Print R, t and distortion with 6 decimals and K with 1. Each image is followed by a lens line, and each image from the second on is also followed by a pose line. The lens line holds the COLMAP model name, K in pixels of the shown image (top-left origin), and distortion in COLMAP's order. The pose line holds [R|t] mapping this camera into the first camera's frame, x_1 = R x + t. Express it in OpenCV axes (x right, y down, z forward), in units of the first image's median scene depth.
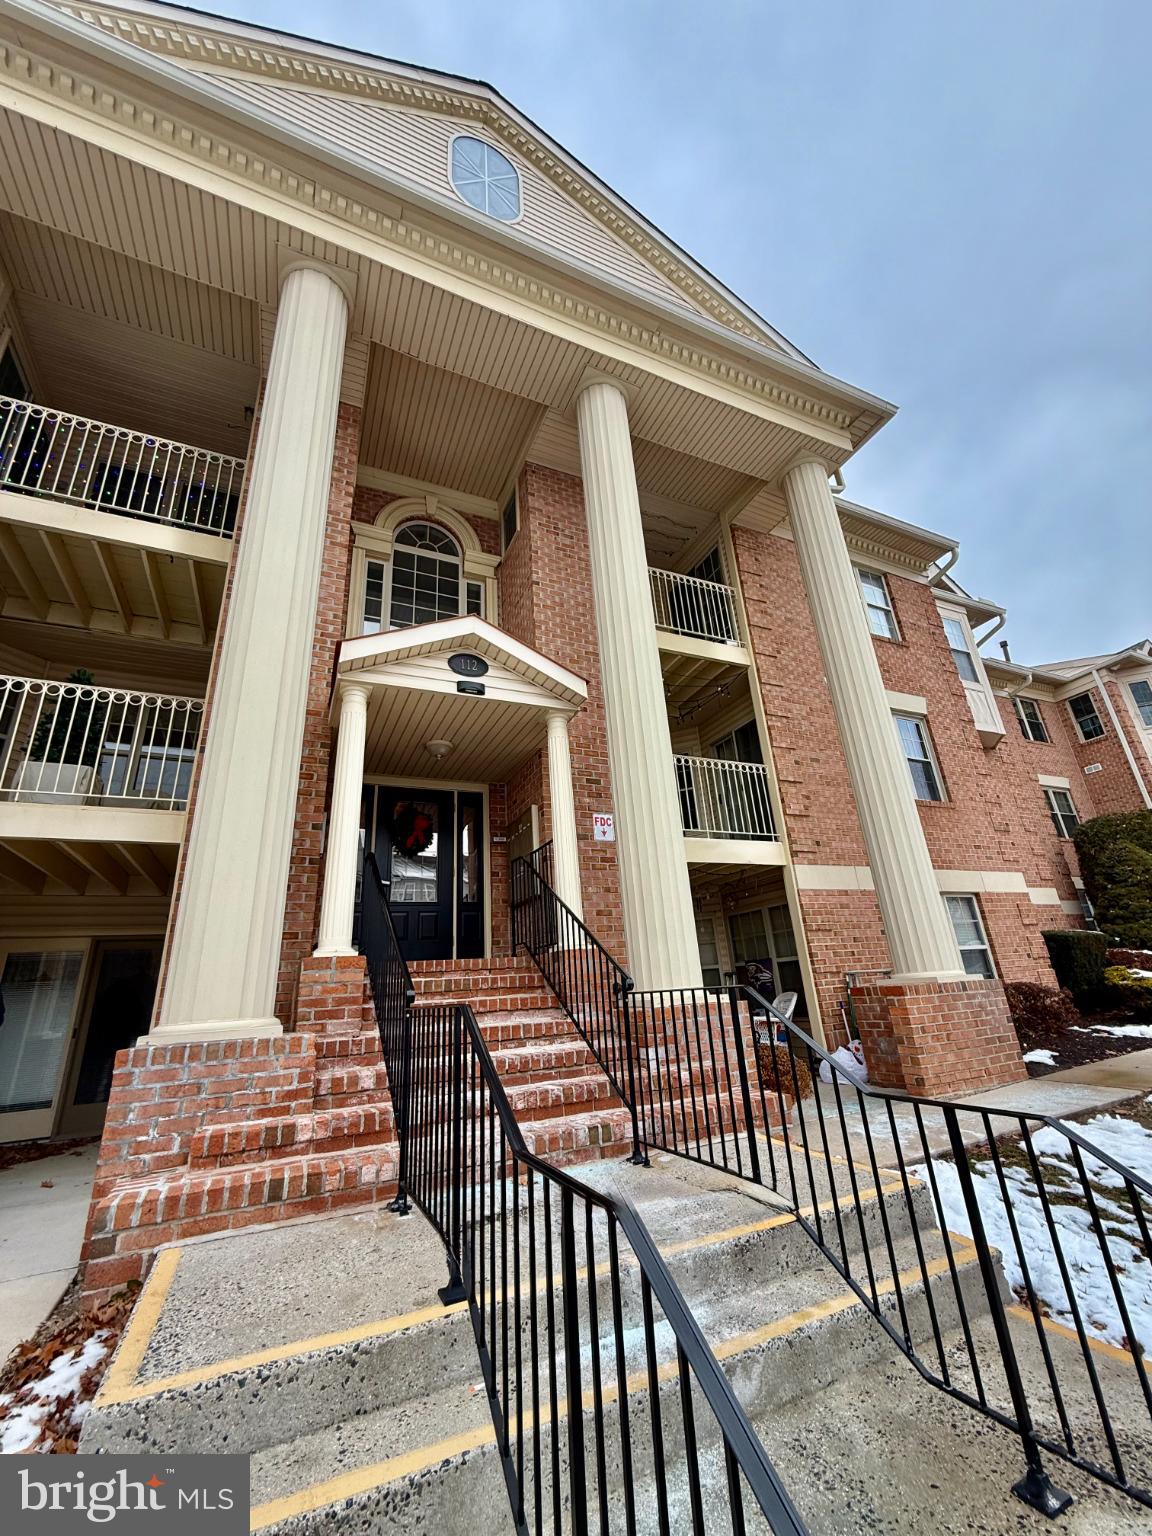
lens RADIAL K [[610.6, 0, 583.4], [0, 610.6, 760.0], [0, 0, 1]] dist [0.001321, -0.001059]
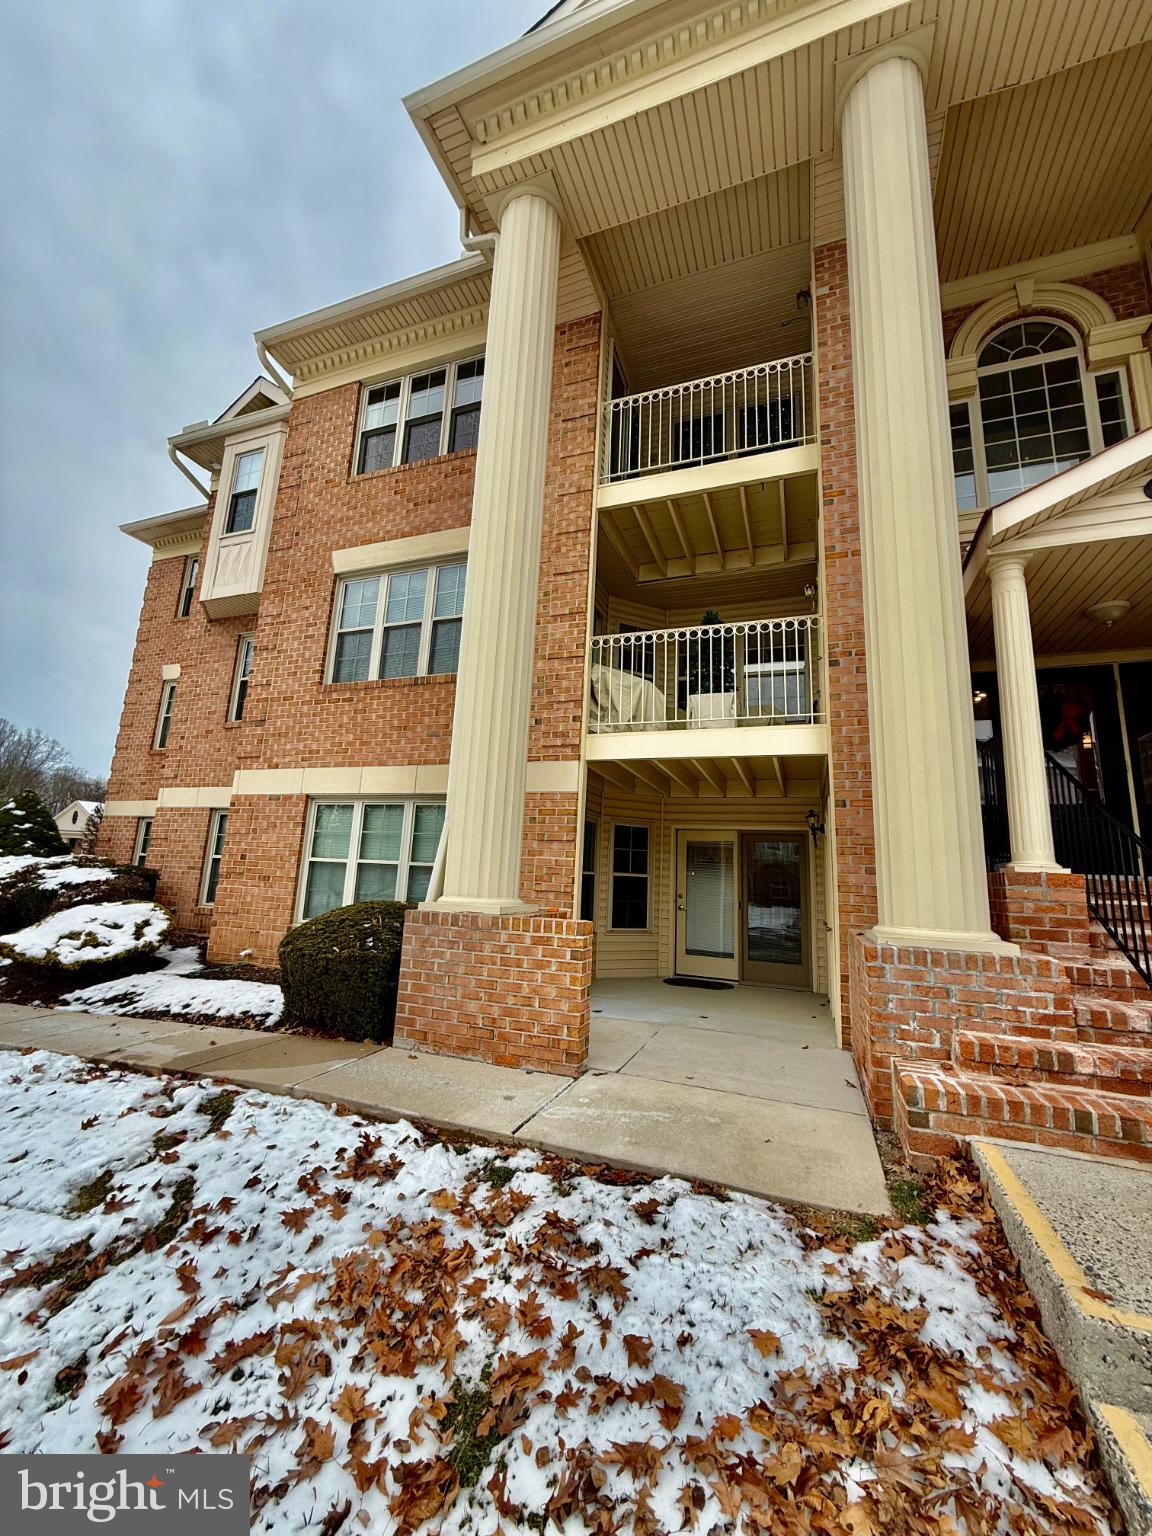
lens RADIAL K [[610.6, 0, 587.3], [0, 610.6, 768.3], [0, 0, 1]] dist [0.001321, -0.001059]
pose [[0.697851, -0.037862, -0.715242, -0.275377], [0.171968, 0.978249, 0.116002, -0.053067], [0.695292, -0.203951, 0.689183, -0.051438]]
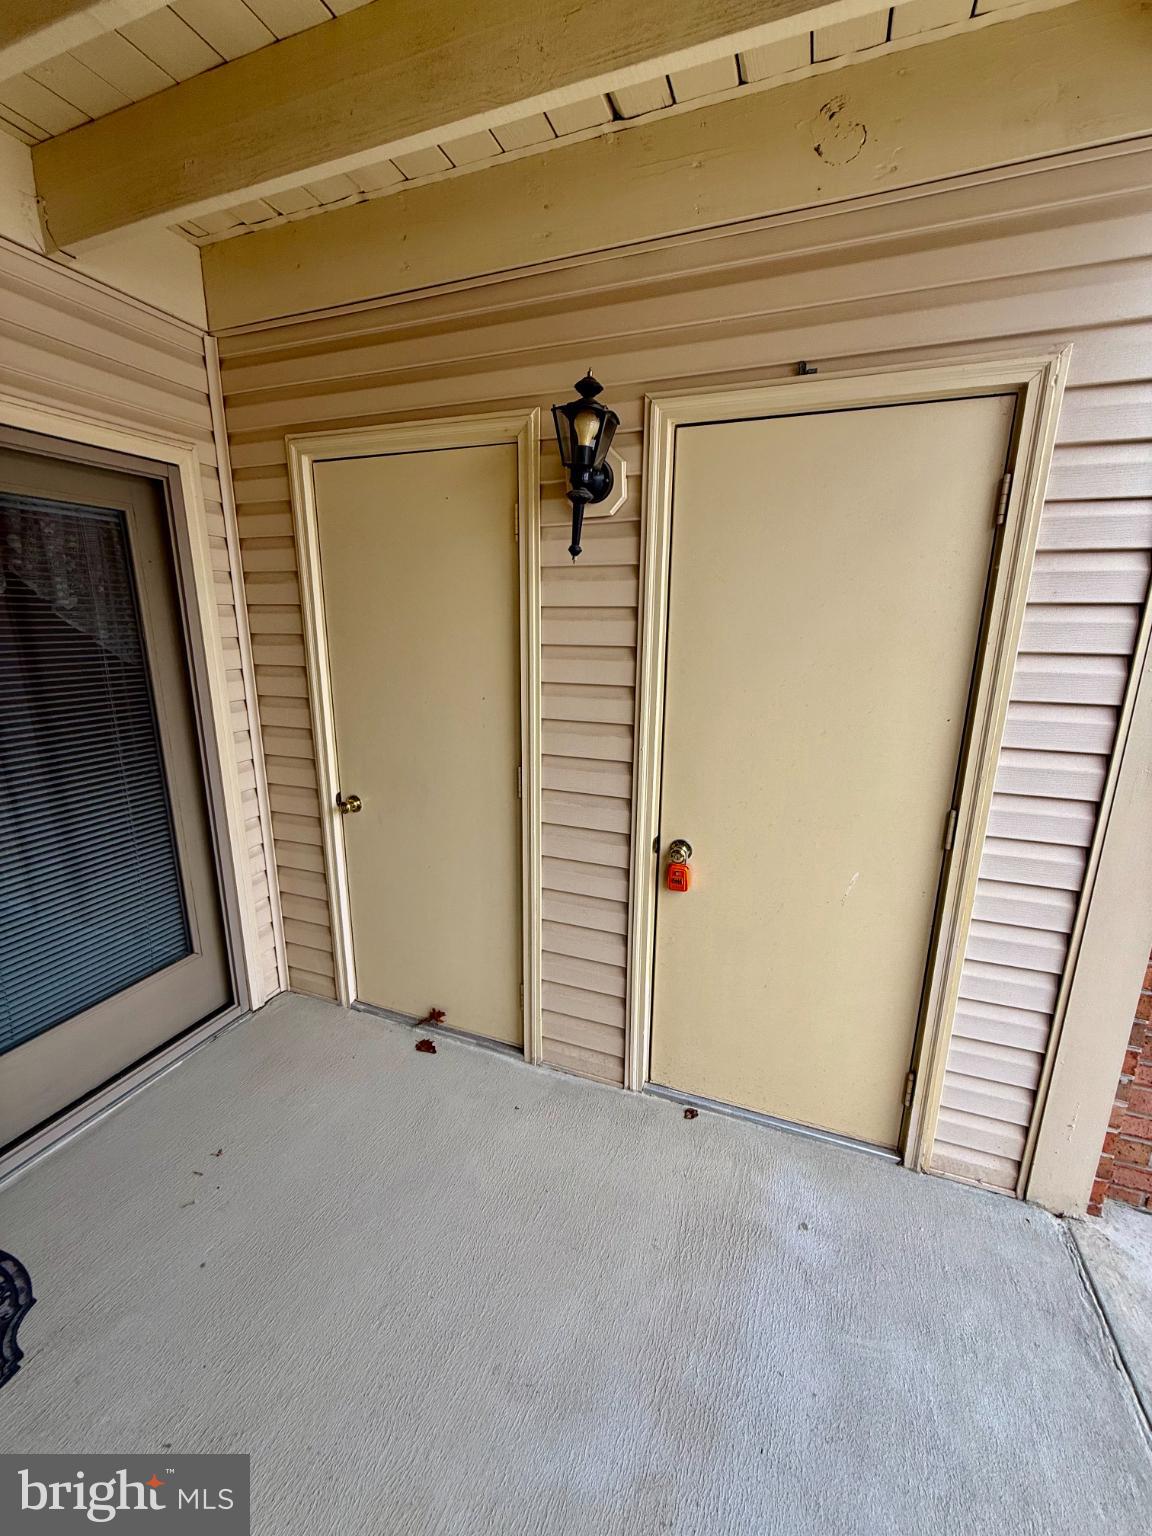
lens RADIAL K [[610.6, 0, 578.2], [0, 610.6, 760.9], [0, 0, 1]] dist [0.001321, -0.001059]
pose [[0.723765, -0.089290, 0.684245, -1.542247], [-0.299499, 0.852678, 0.428067, 0.485278], [-0.621663, -0.514751, 0.590396, 1.411276]]
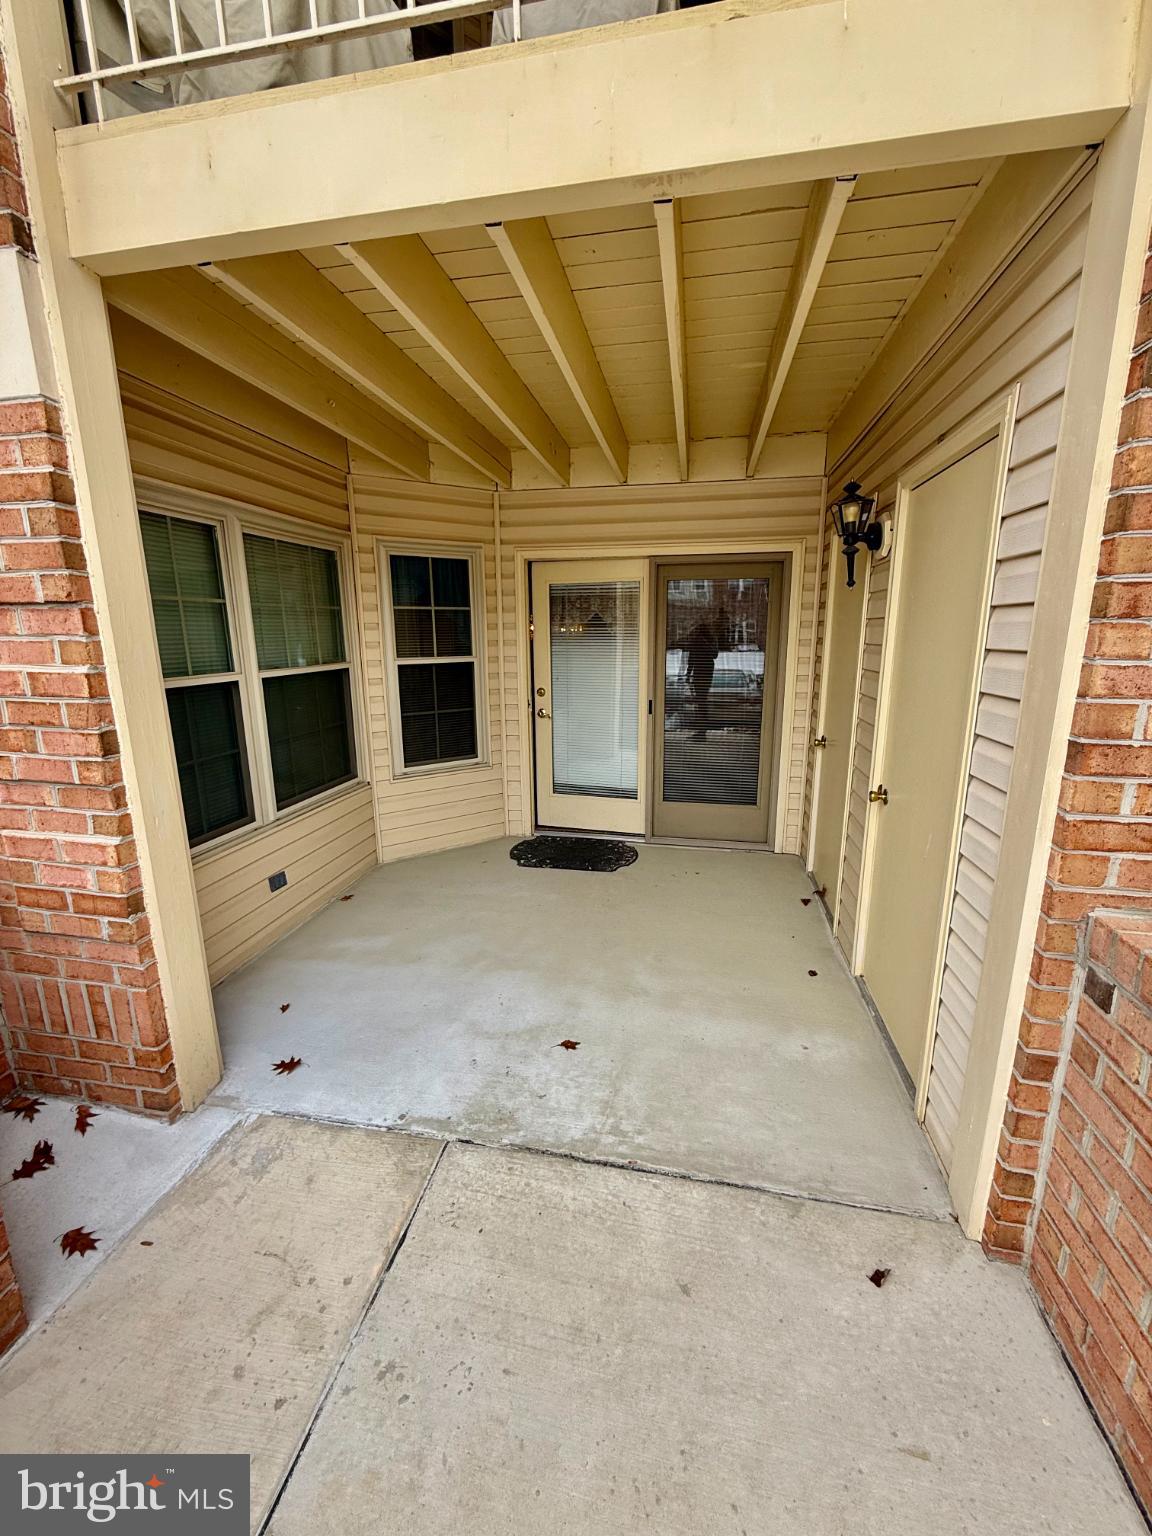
lens RADIAL K [[610.6, 0, 582.3], [0, 610.6, 761.0], [0, 0, 1]] dist [0.001321, -0.001059]
pose [[0.803849, 0.184276, -0.565571, -0.979319], [0.167512, 0.842194, 0.512492, 0.282104], [0.570760, -0.506706, 0.646128, 0.966792]]
